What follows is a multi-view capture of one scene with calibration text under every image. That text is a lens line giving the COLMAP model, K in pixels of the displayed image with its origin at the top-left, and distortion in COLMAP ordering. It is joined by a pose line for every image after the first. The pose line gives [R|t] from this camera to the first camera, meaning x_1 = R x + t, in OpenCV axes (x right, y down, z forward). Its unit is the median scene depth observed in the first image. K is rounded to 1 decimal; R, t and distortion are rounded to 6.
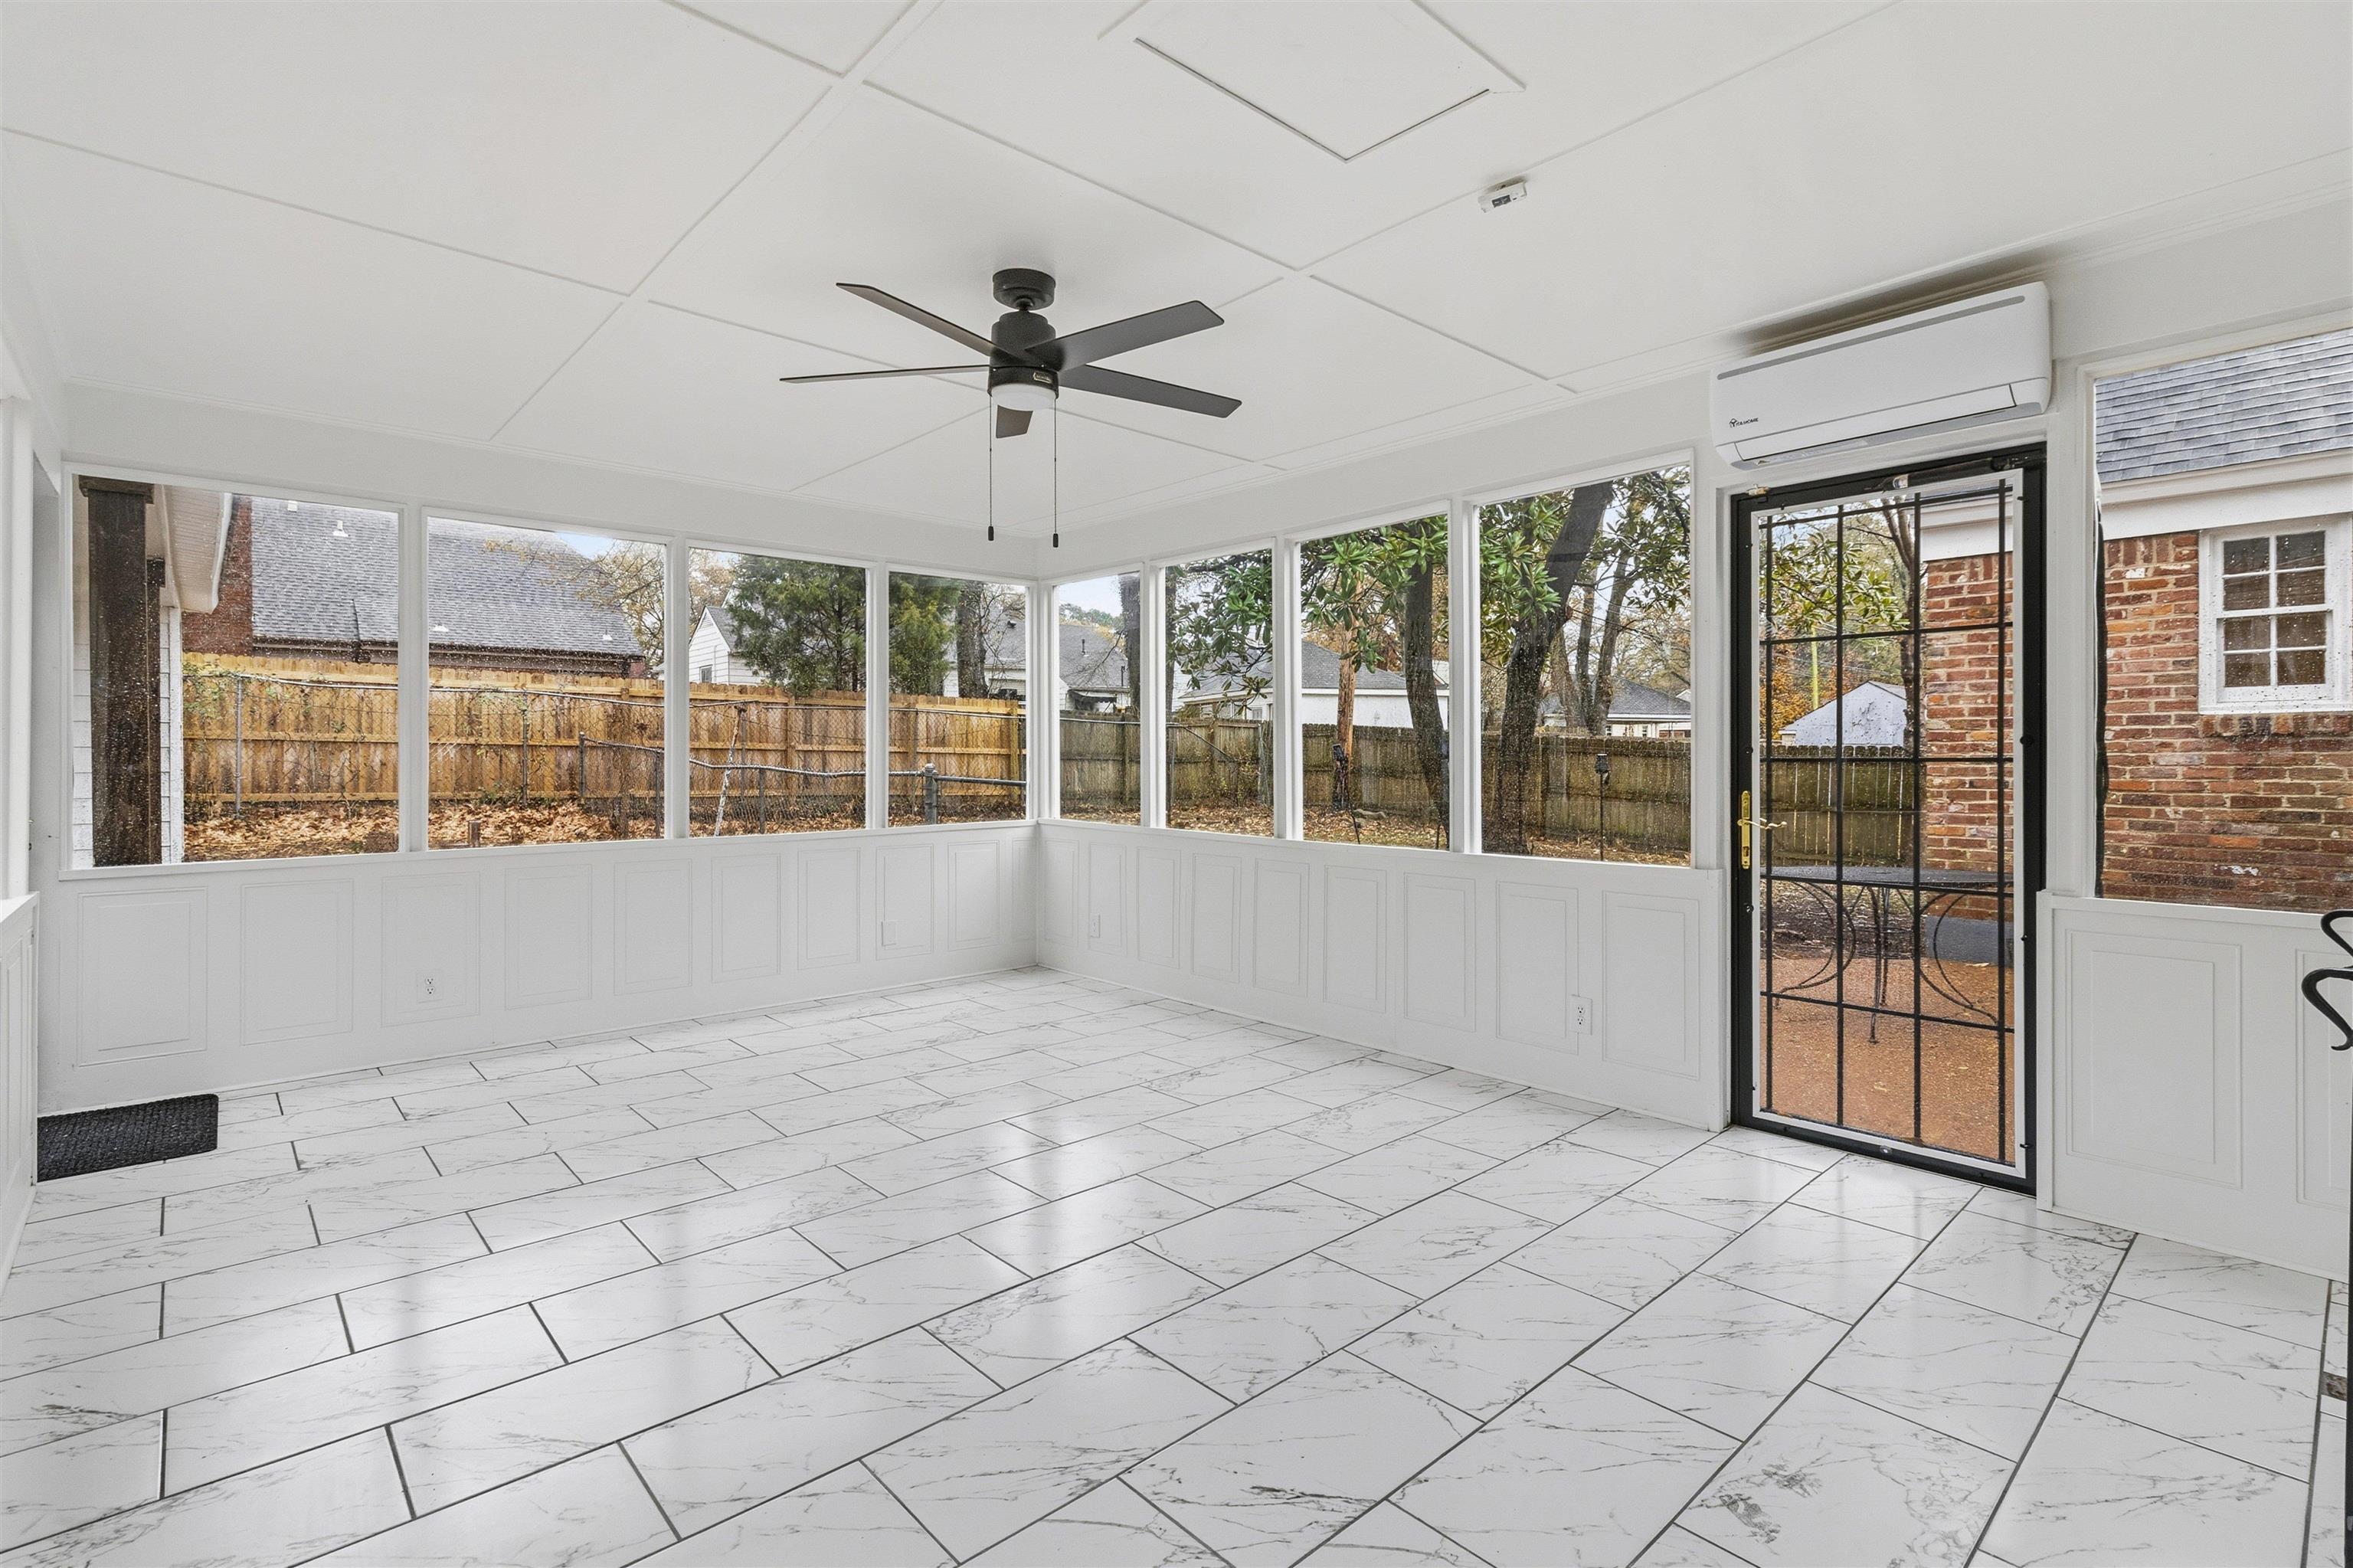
lens RADIAL K [[1095.8, 0, 1172.0], [0, 1095.8, 761.4], [0, 0, 1]] dist [0.000887, 0.000134]
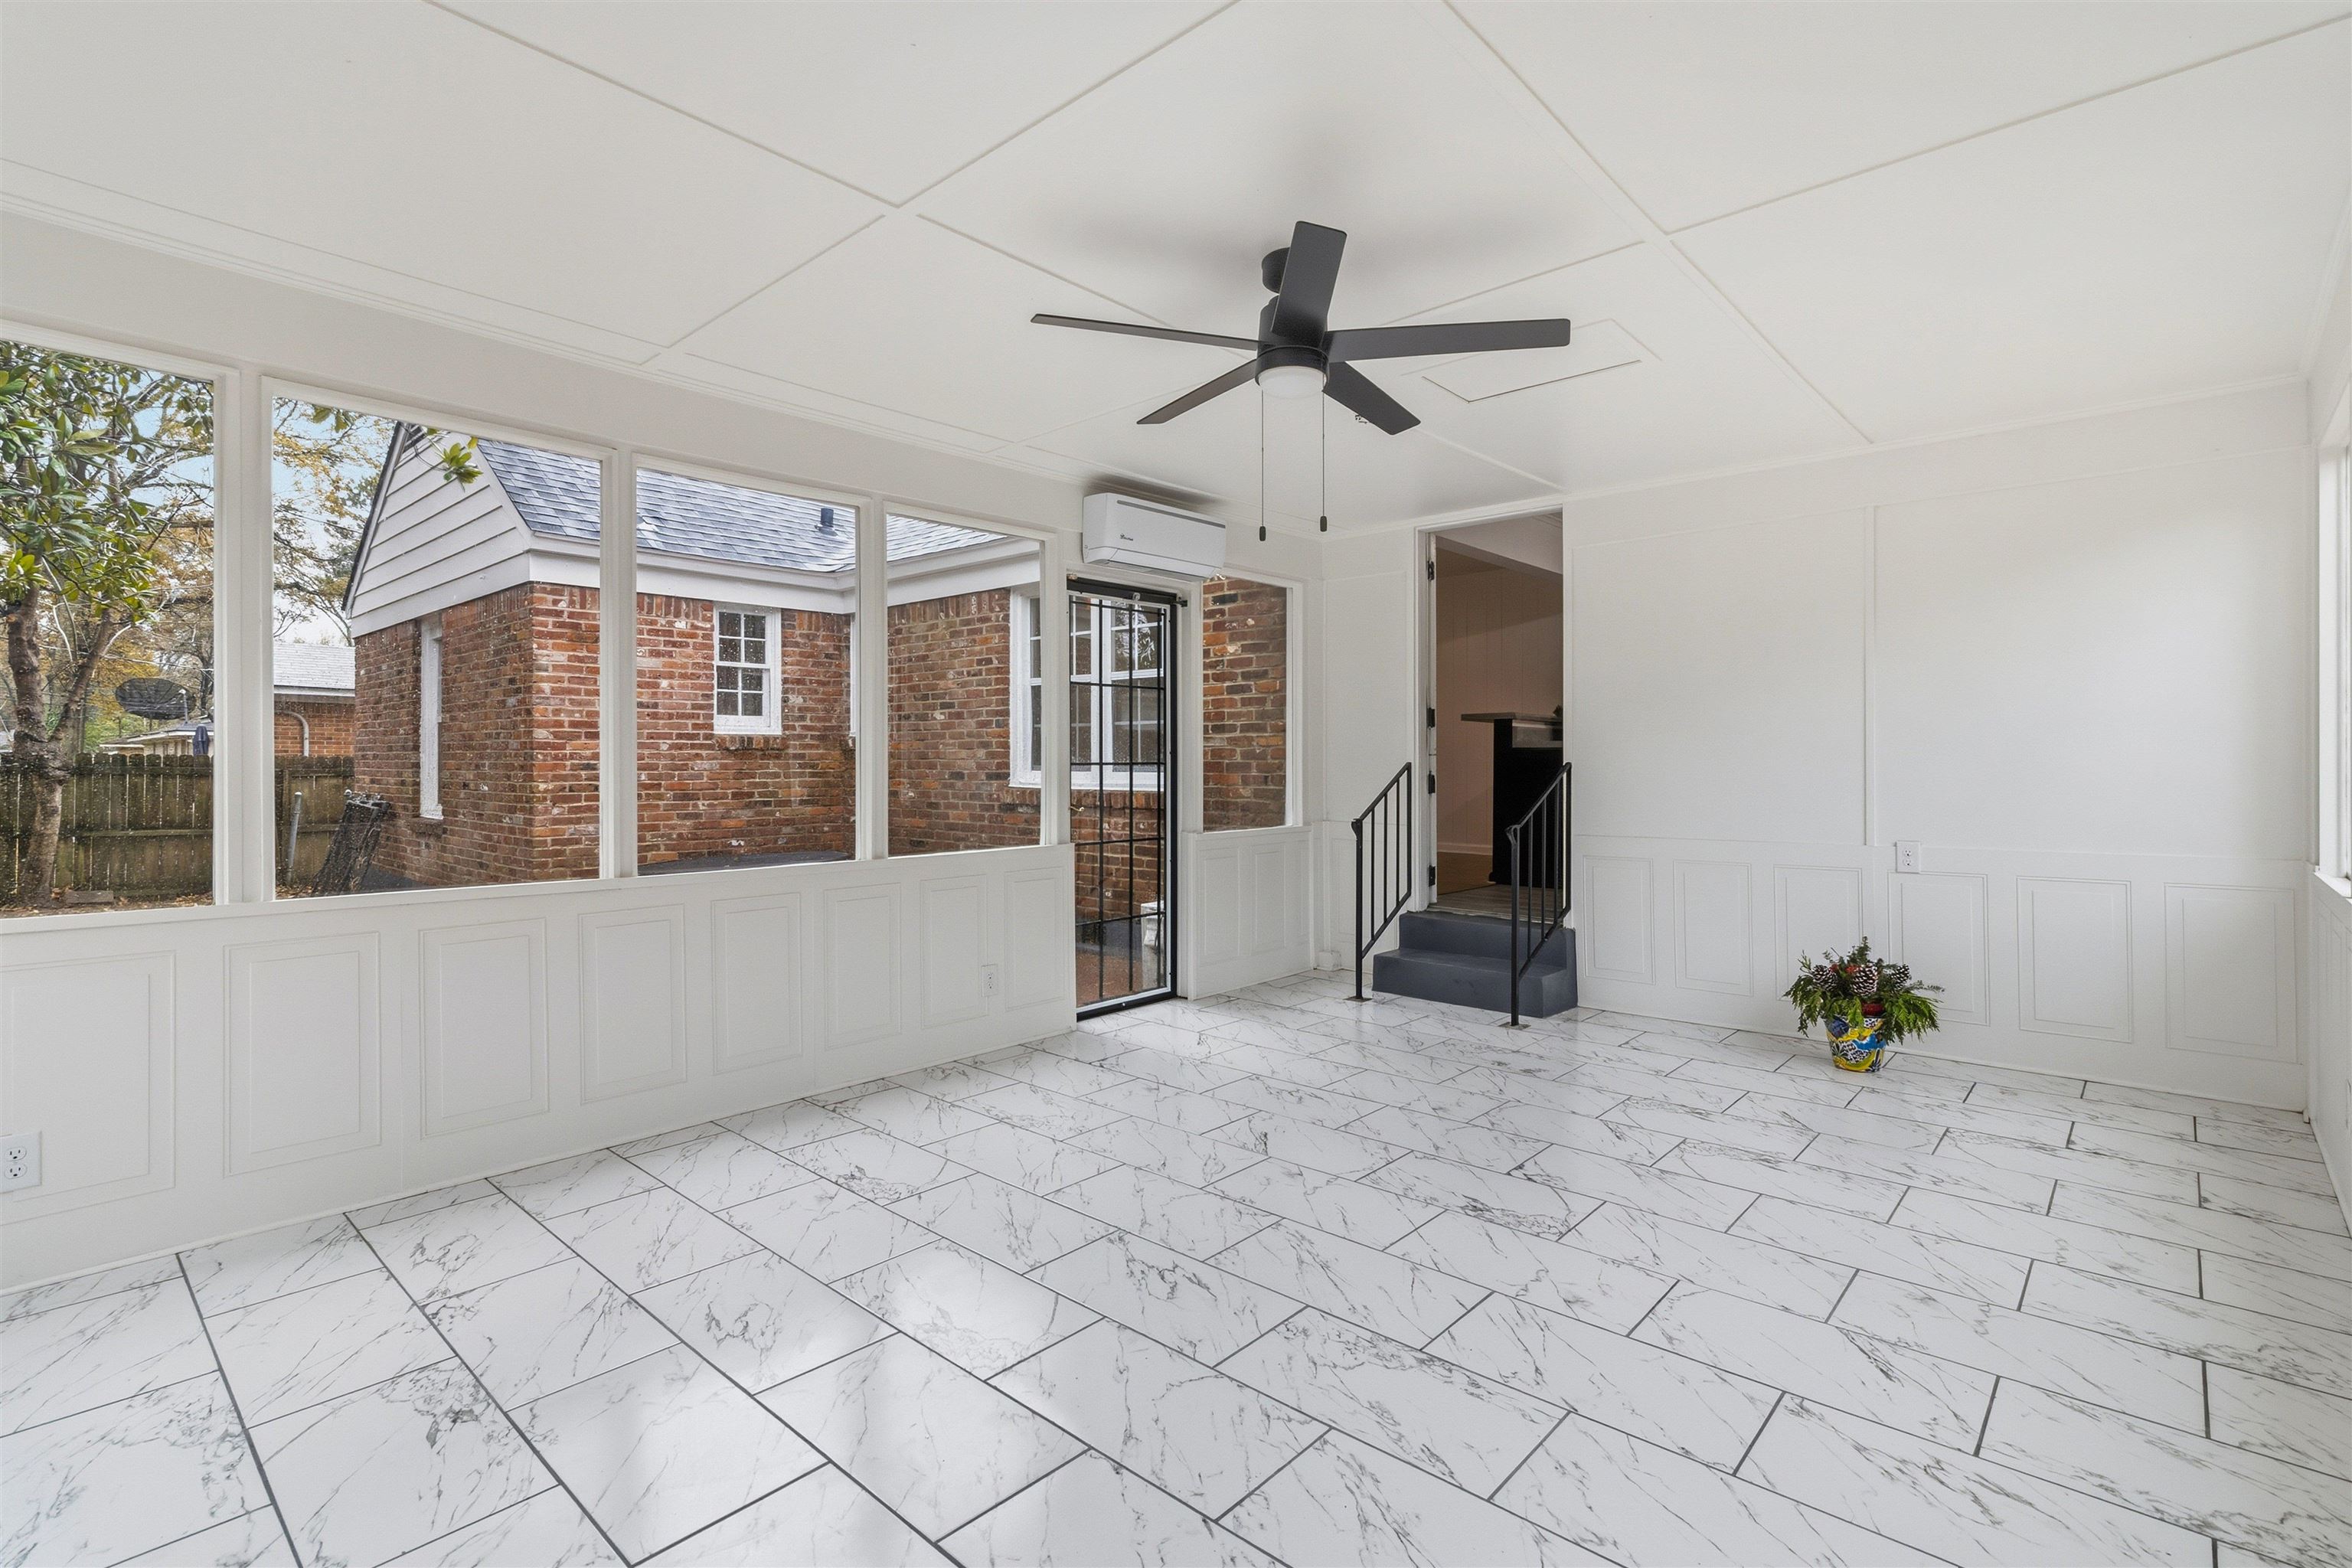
lens RADIAL K [[1095.3, 0, 1171.5], [0, 1095.3, 761.4], [0, 0, 1]] dist [0.000887, 0.000134]
pose [[-0.099082, 0.003144, 0.995074, -0.498012], [0.006529, 0.999976, -0.002509, -0.000301], [-0.995058, 0.006248, -0.099100, 0.557398]]
